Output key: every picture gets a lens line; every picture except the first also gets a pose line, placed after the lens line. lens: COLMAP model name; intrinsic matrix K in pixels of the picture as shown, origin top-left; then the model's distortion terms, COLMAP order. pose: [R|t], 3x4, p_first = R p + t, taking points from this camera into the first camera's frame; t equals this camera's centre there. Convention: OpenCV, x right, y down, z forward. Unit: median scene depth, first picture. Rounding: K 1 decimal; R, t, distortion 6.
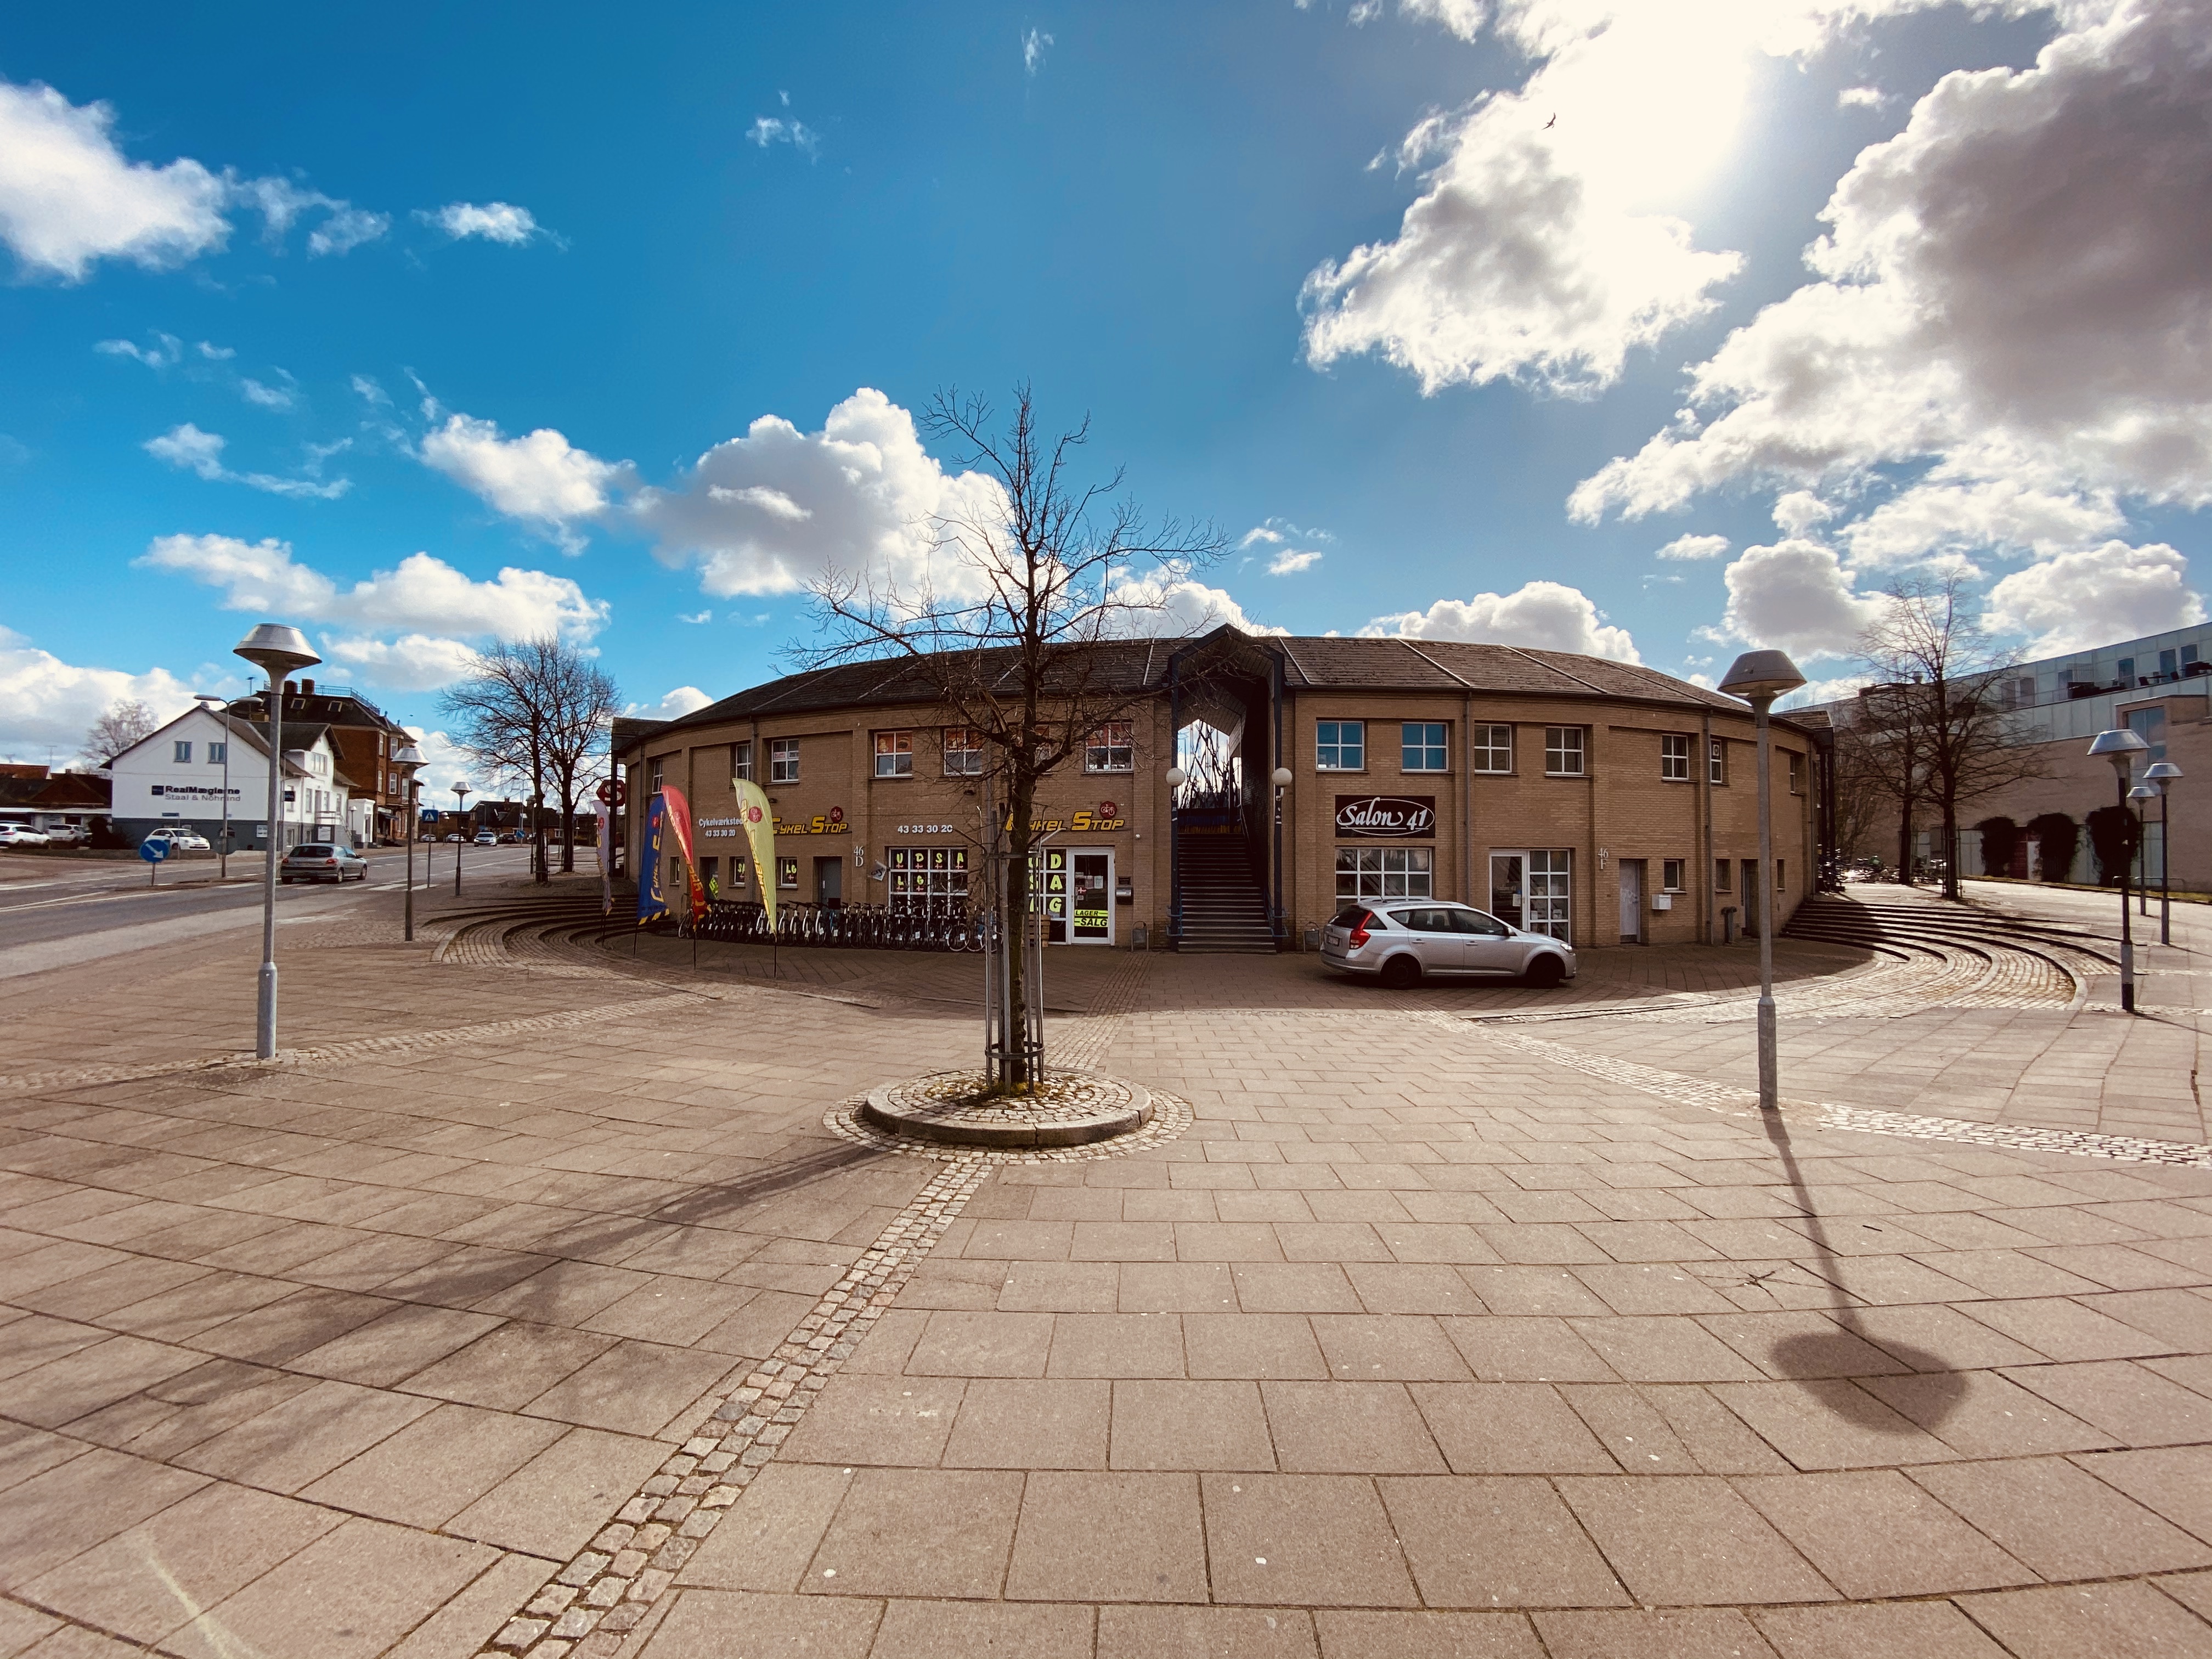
lens RADIAL K [[887.1, 0, 1115.8], [0, 887.1, 835.1], [0, 0, 1]] dist [0.029106, -0.021956]
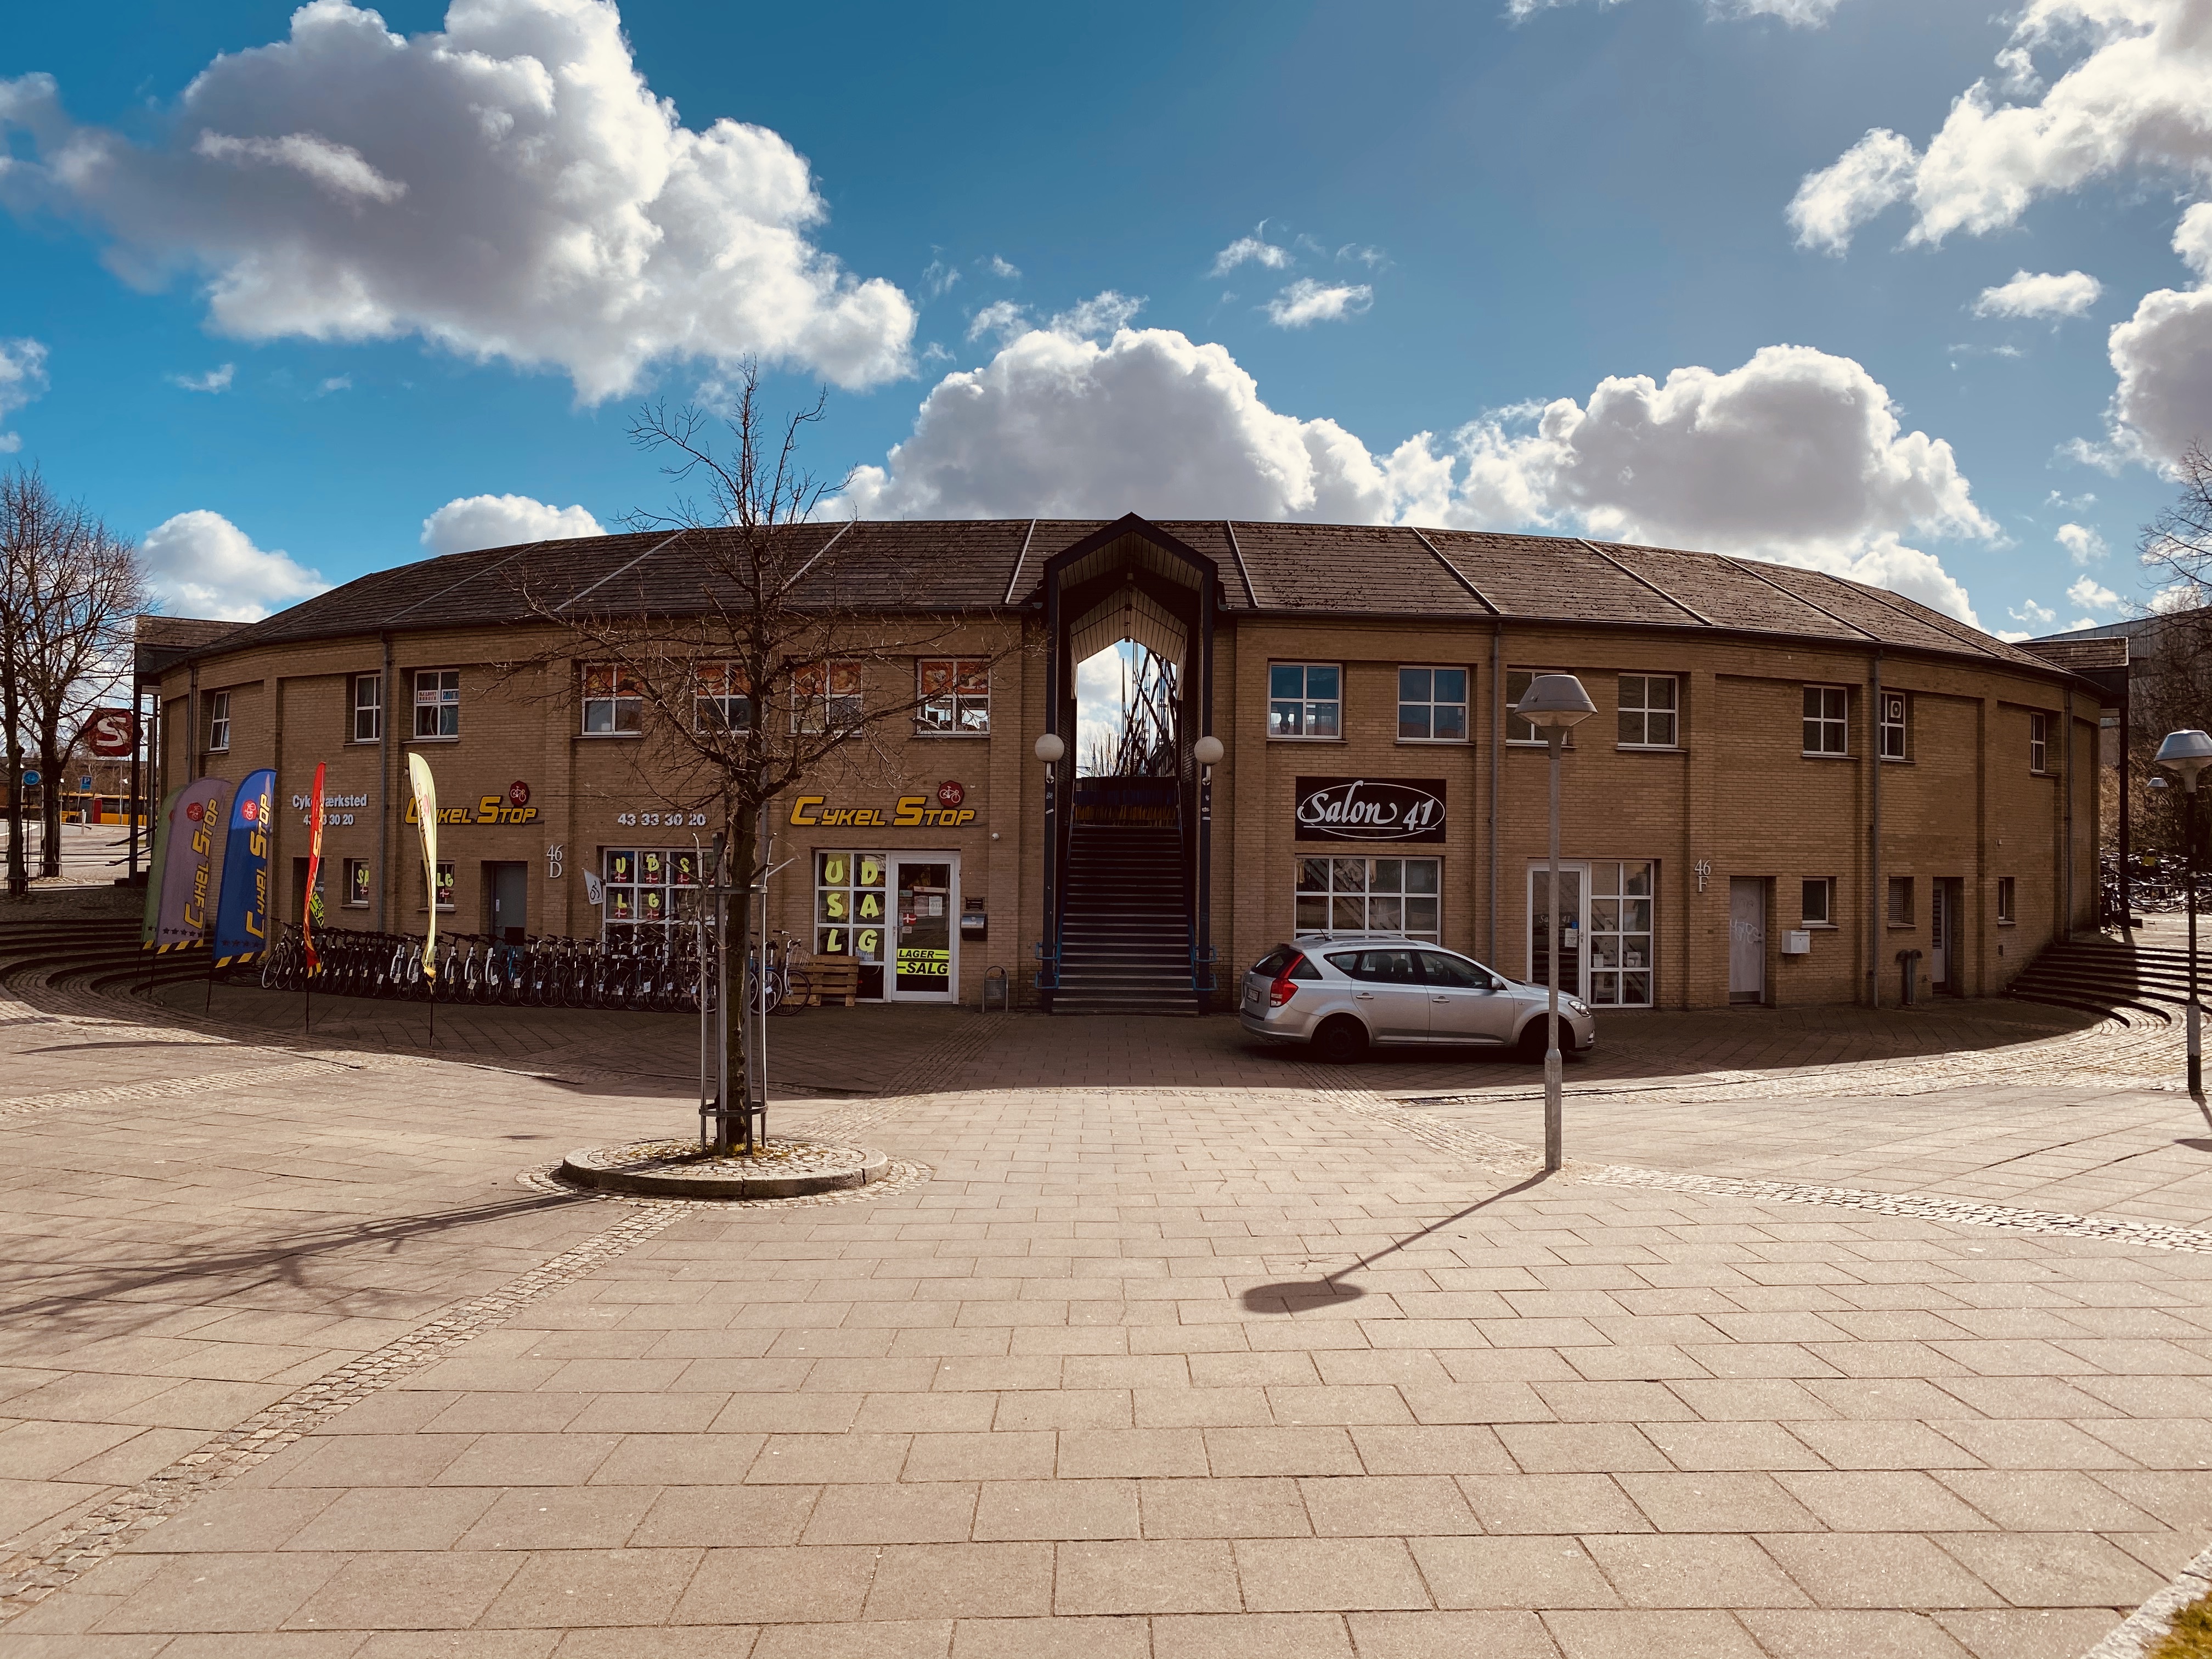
lens RADIAL K [[1698.4, 0, 1093.2], [0, 1698.4, 798.3], [0, 0, 1]] dist [0.062092, -0.136878]
pose [[0.998547, 0.010953, 0.052759, 0.027969], [-0.010774, 0.999935, -0.003676, -0.020847], [-0.052796, 0.003102, 0.998601, -0.231171]]
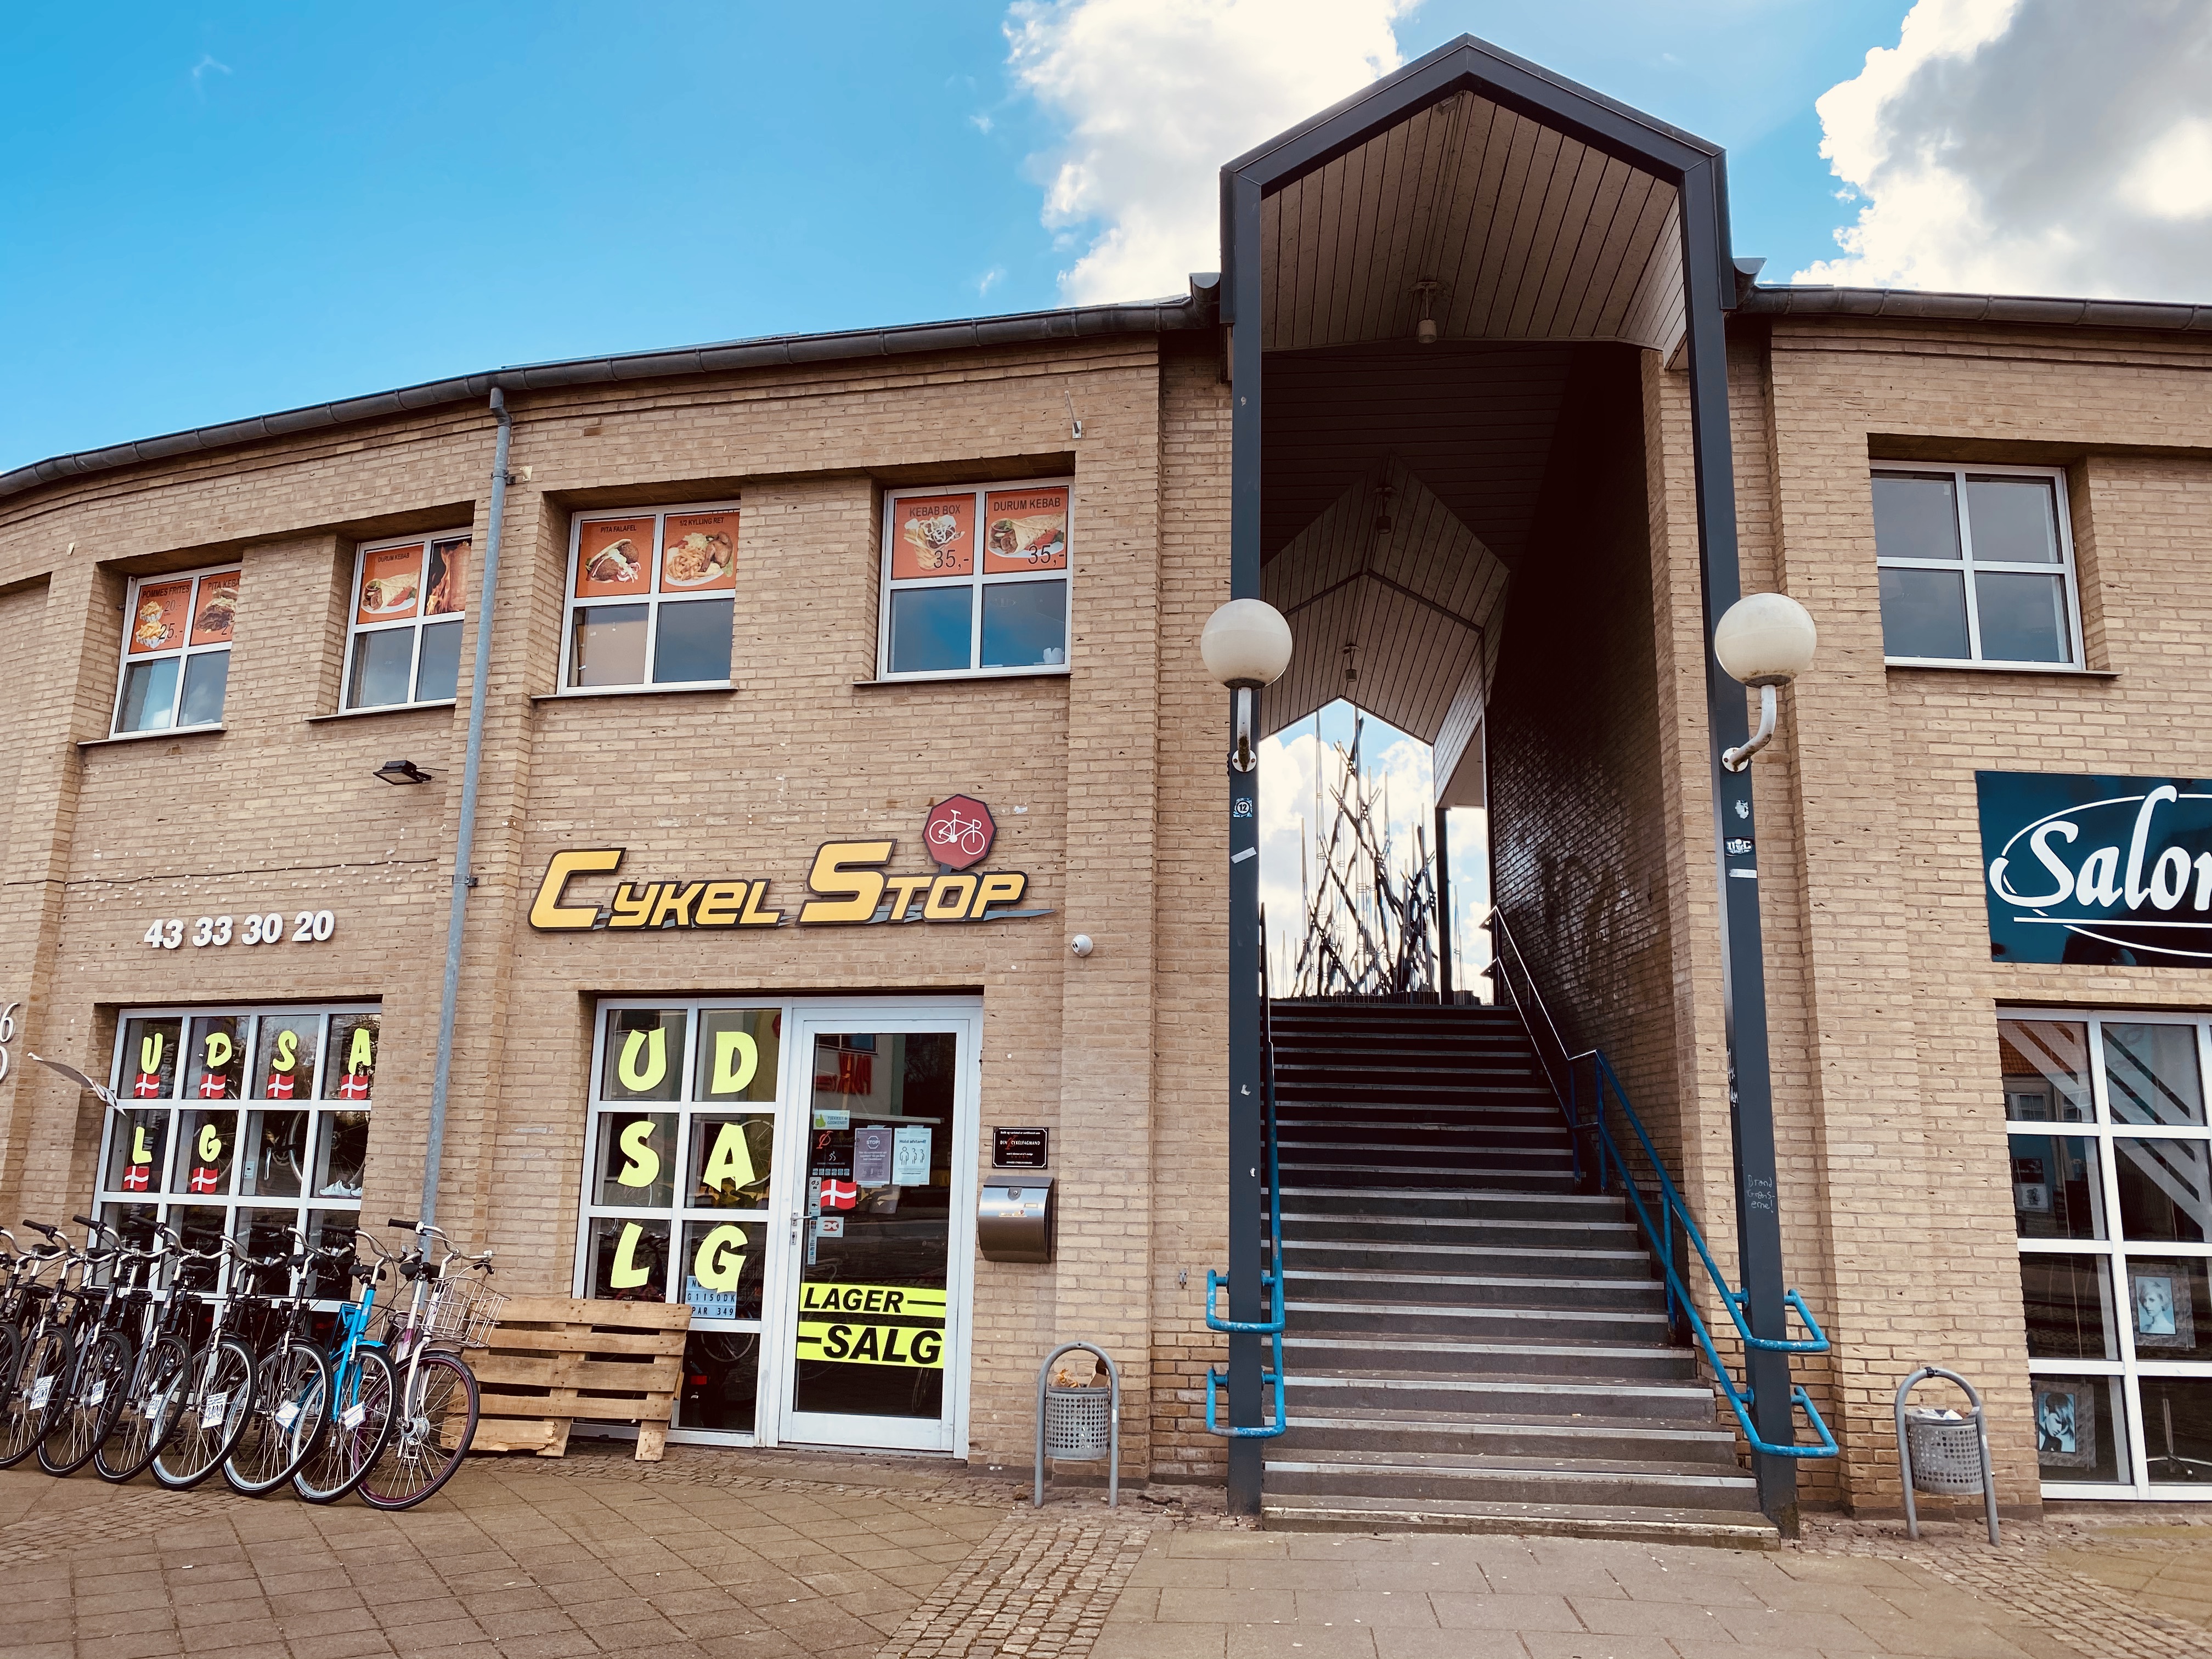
lens RADIAL K [[1619.1, 0, 1099.3], [0, 1619.1, 809.4], [0, 0, 1]] dist [0.031883, -0.042595]
pose [[0.999680, 0.012722, -0.021884, 0.034332], [-0.016519, 0.982938, -0.183194, 0.038912], [0.019180, 0.183497, 0.982833, 0.549077]]
